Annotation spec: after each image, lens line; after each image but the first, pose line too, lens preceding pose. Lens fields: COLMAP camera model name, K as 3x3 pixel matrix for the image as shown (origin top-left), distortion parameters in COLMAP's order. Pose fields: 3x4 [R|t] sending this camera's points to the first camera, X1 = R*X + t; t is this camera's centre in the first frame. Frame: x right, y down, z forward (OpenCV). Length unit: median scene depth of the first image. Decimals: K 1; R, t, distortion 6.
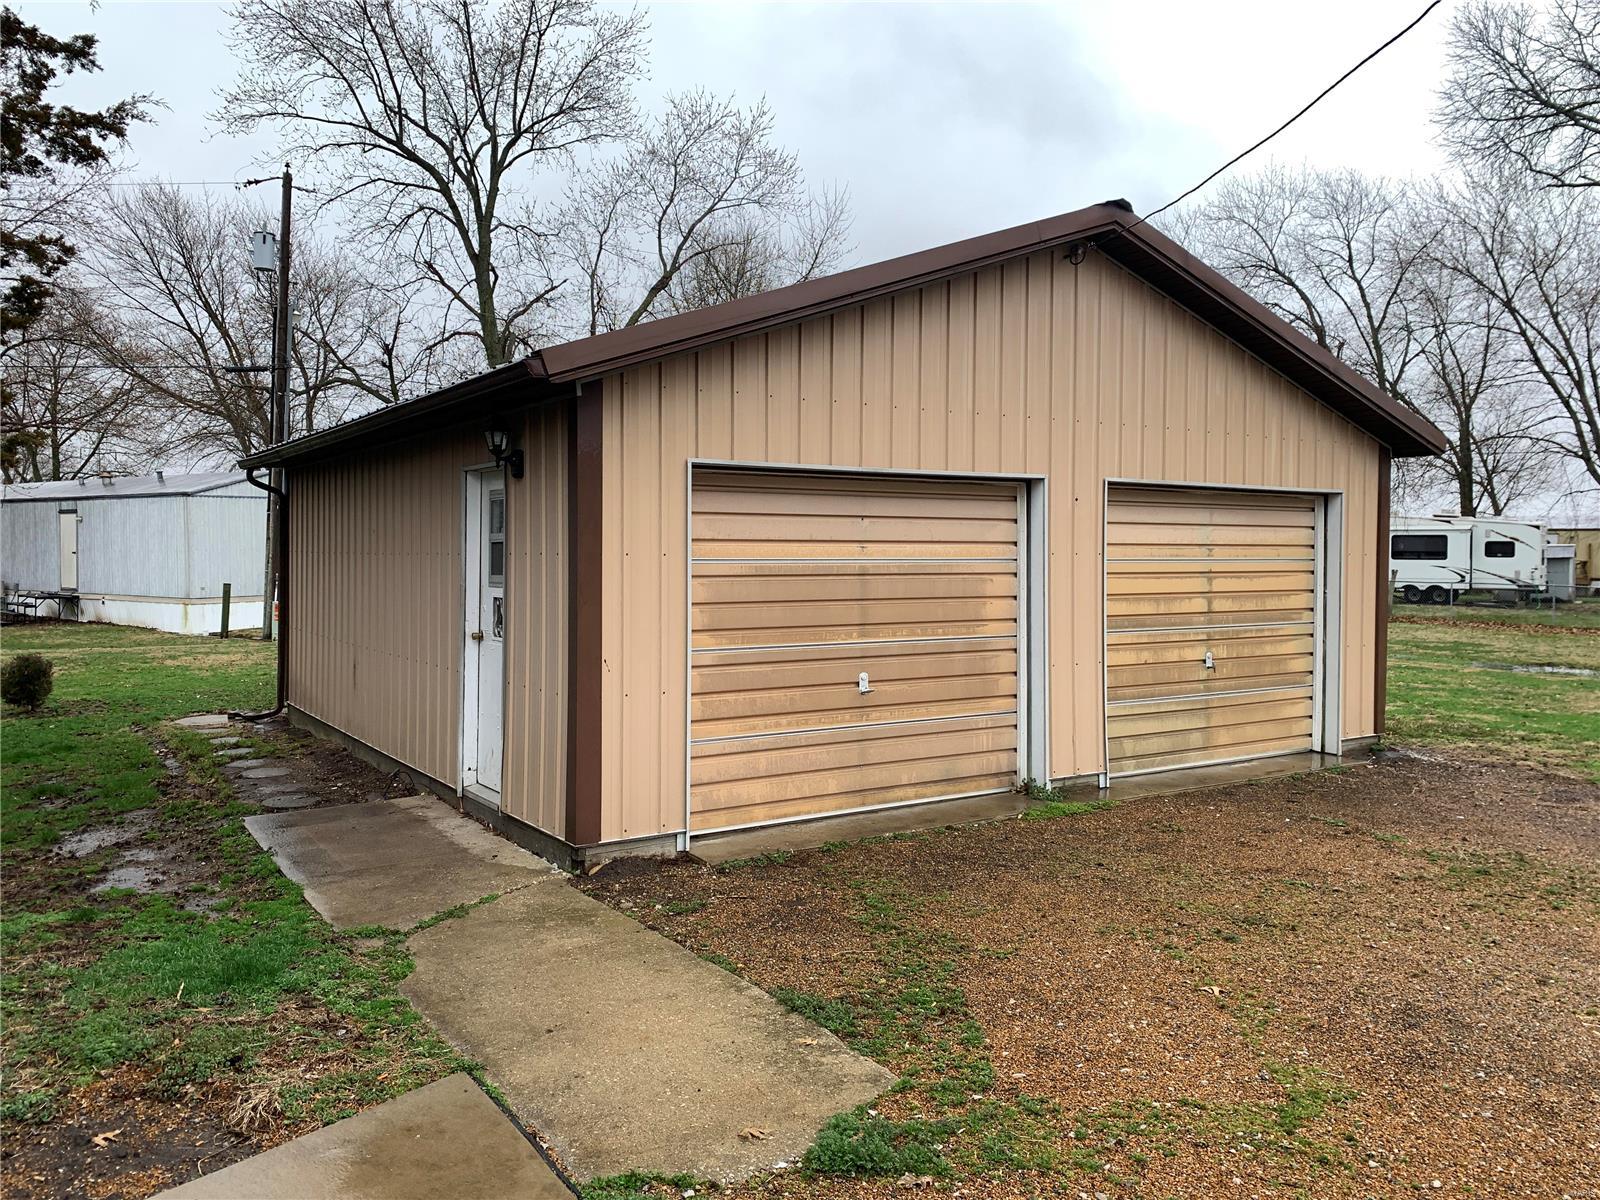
lens RADIAL K [[1210.8, 0, 799.9], [0, 1210.8, 556.5], [0, 0, 1]] dist [0.096770, -0.204357]
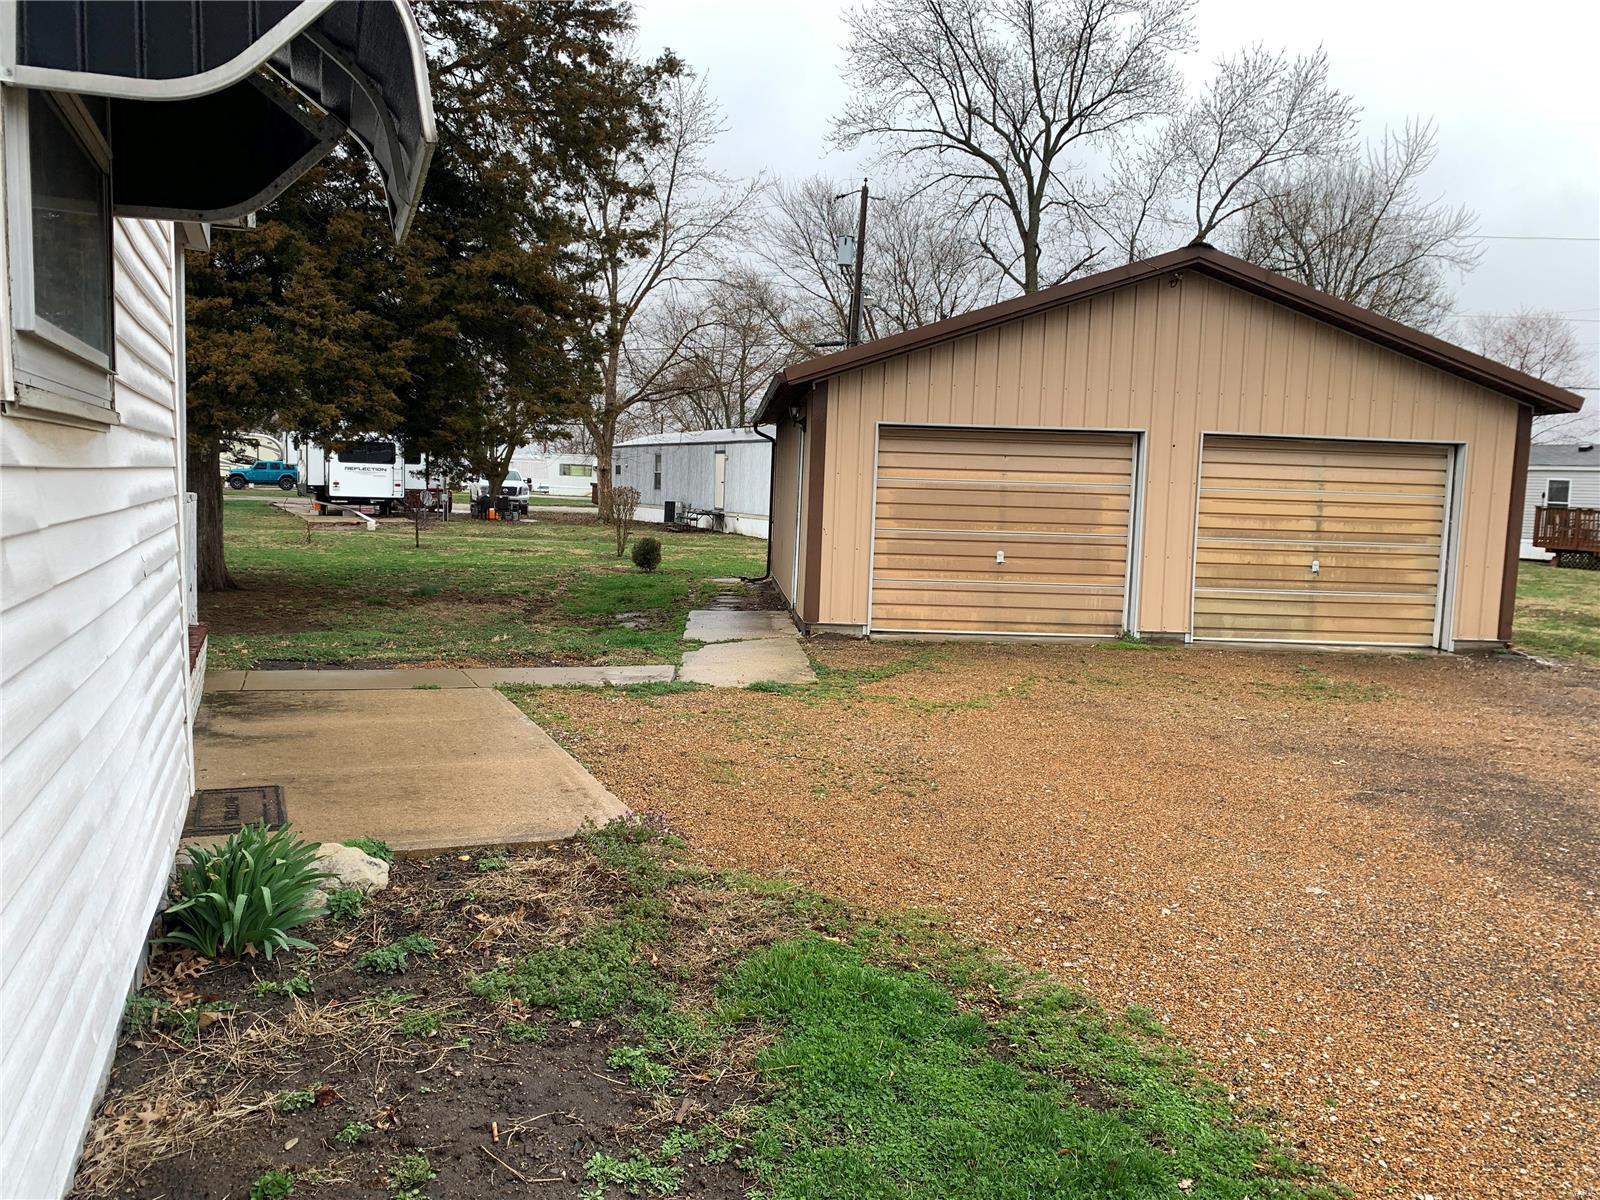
lens RADIAL K [[1221.7, 0, 800.0], [0, 1221.7, 600.0], [0, 0, 1]] dist [0.002526, -0.090543]
pose [[0.866699, 0.067741, -0.494211, 0.475875], [-0.028134, 0.995797, 0.087156, 0.018786], [0.498038, -0.061634, 0.864962, -0.424586]]
